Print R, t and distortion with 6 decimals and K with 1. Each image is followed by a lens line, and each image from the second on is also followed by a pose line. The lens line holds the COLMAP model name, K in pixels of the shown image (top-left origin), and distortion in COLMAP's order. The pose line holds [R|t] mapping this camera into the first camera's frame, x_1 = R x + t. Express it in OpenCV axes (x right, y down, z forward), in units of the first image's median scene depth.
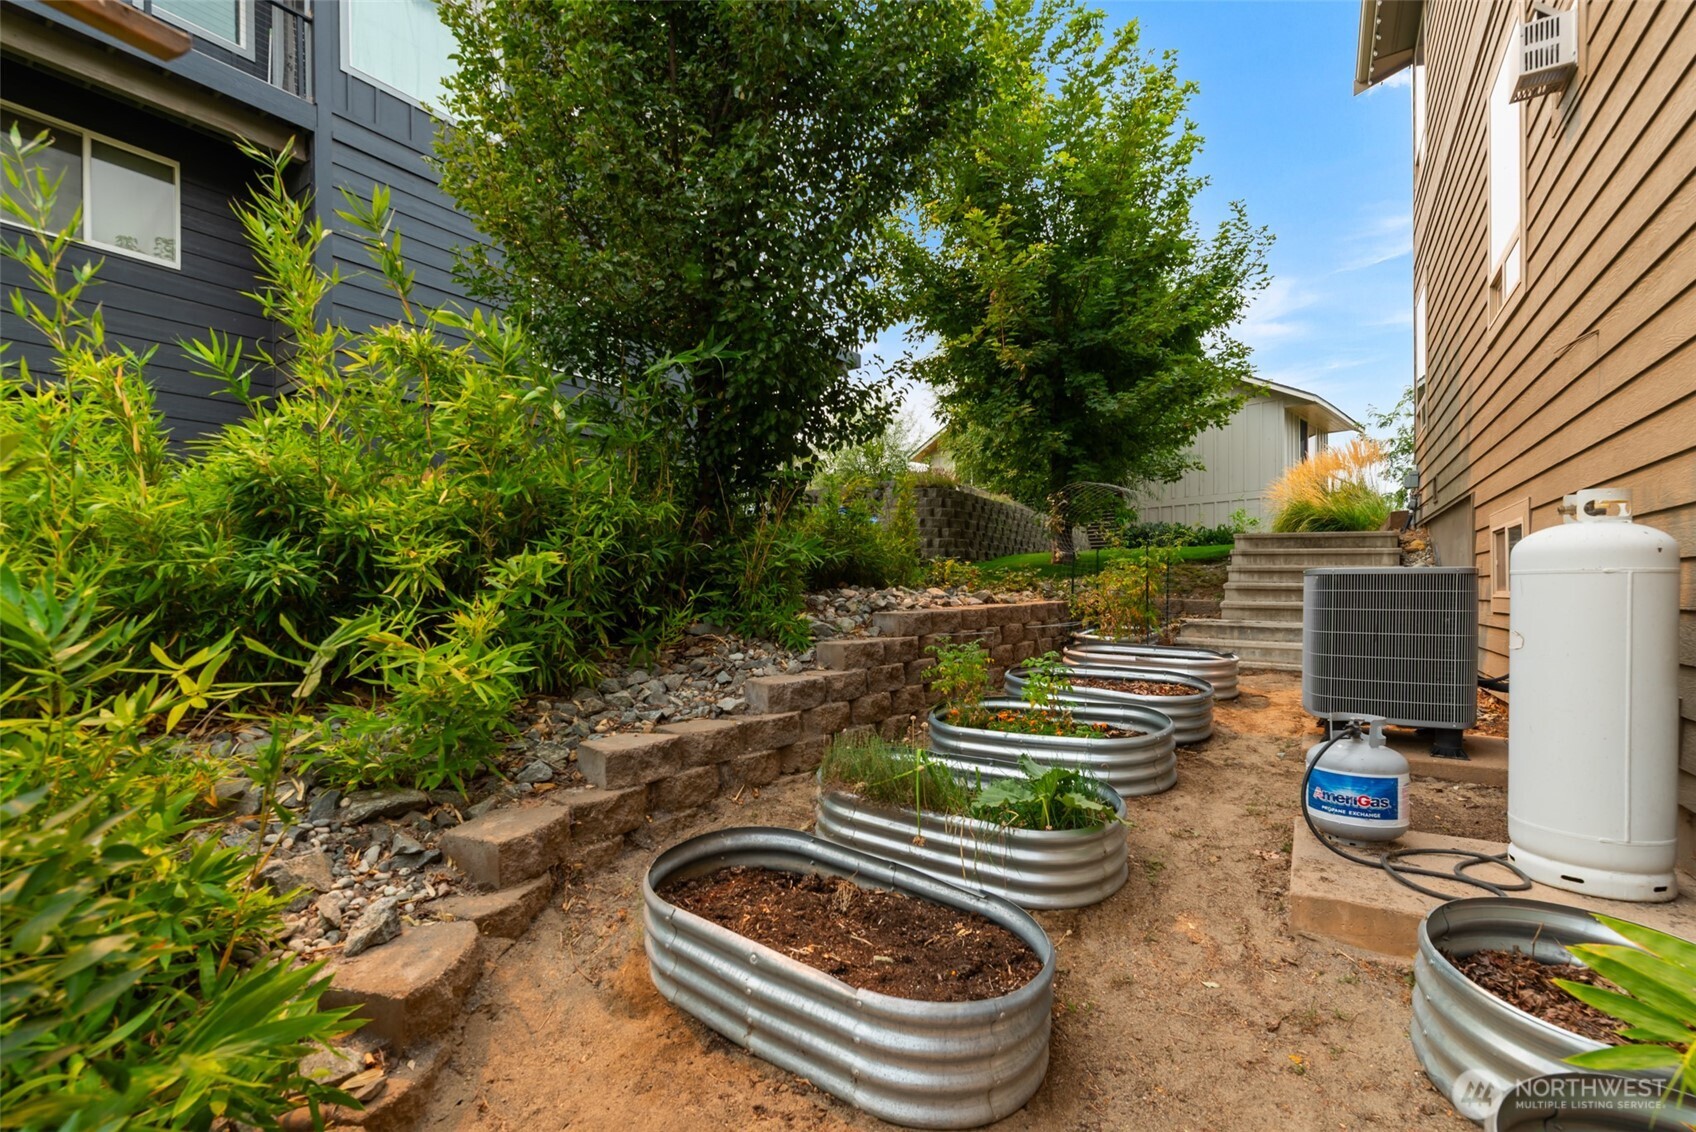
lens RADIAL K [[746.4, 0, 858.7], [0, 746.4, 584.6], [0, 0, 1]] dist [0.000017, -0.000756]
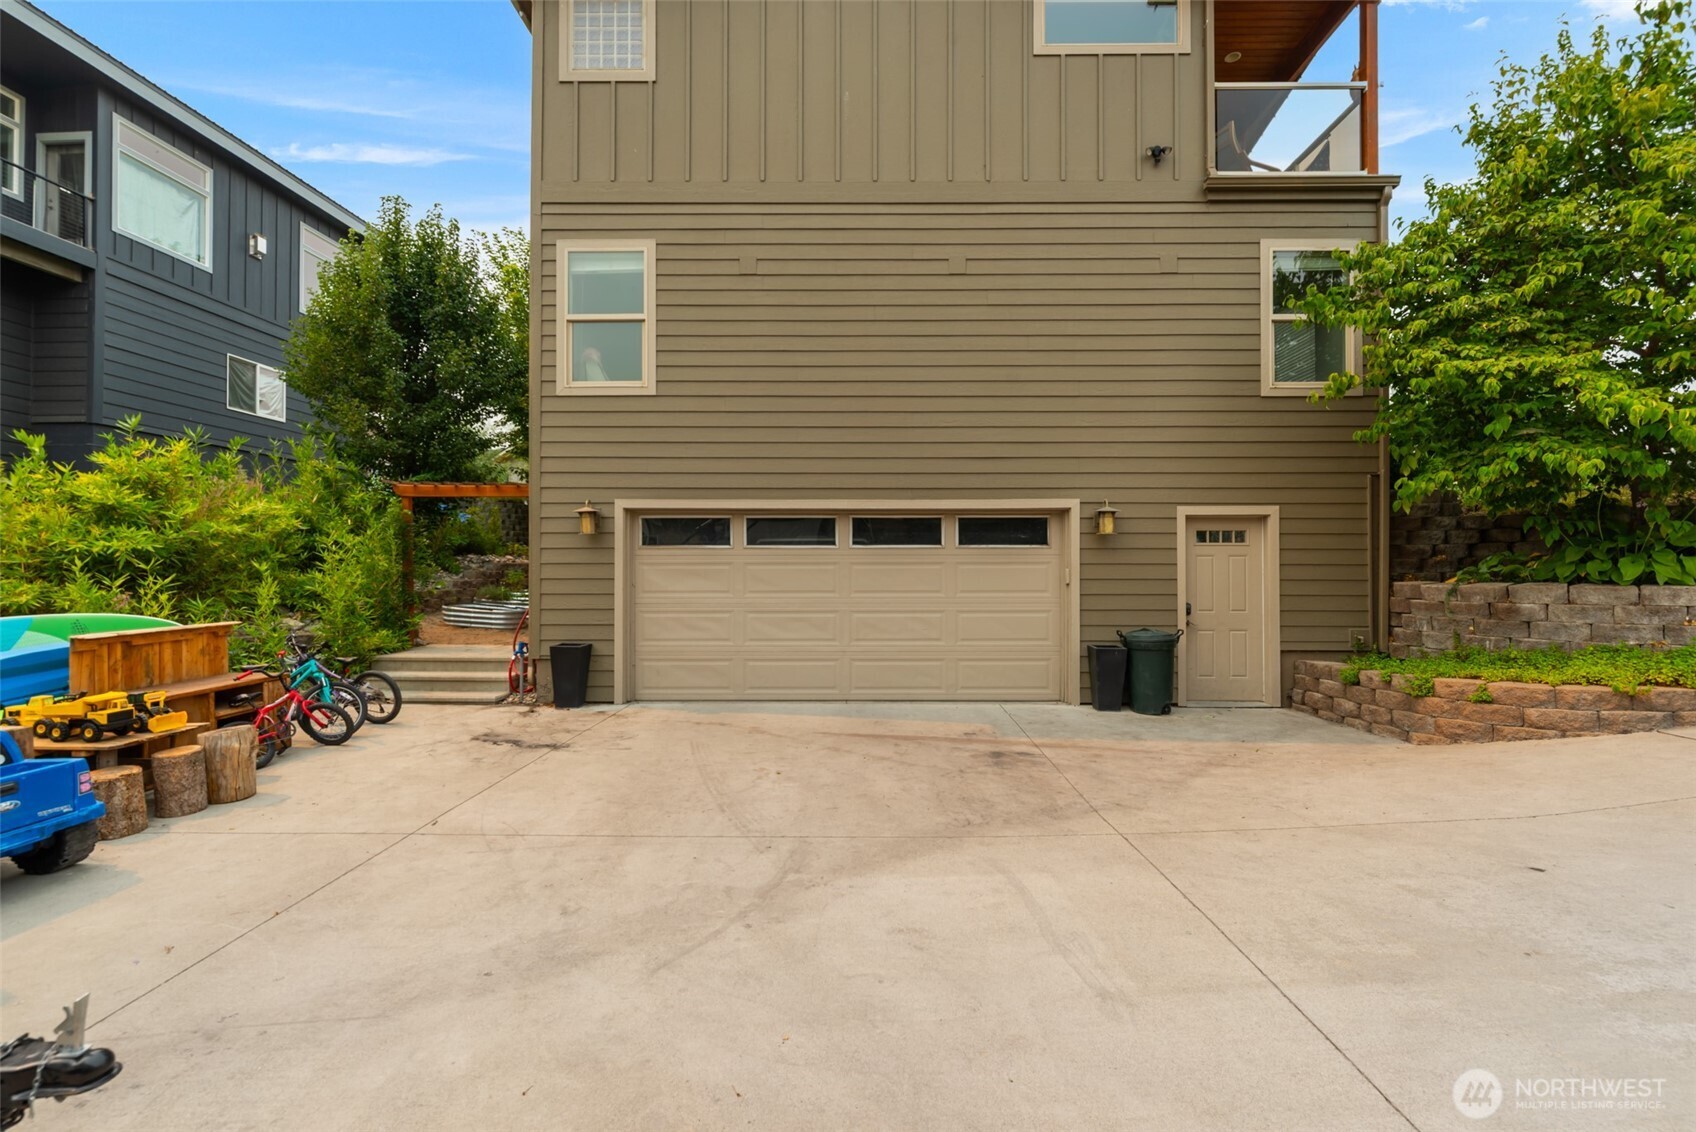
lens RADIAL K [[746.4, 0, 858.7], [0, 746.4, 584.6], [0, 0, 1]] dist [0.000017, -0.000756]
pose [[0.862002, 0.003950, 0.506890, -0.130608], [-0.014323, 0.999760, 0.016567, 0.037766], [-0.506703, -0.021541, 0.861852, -1.476514]]
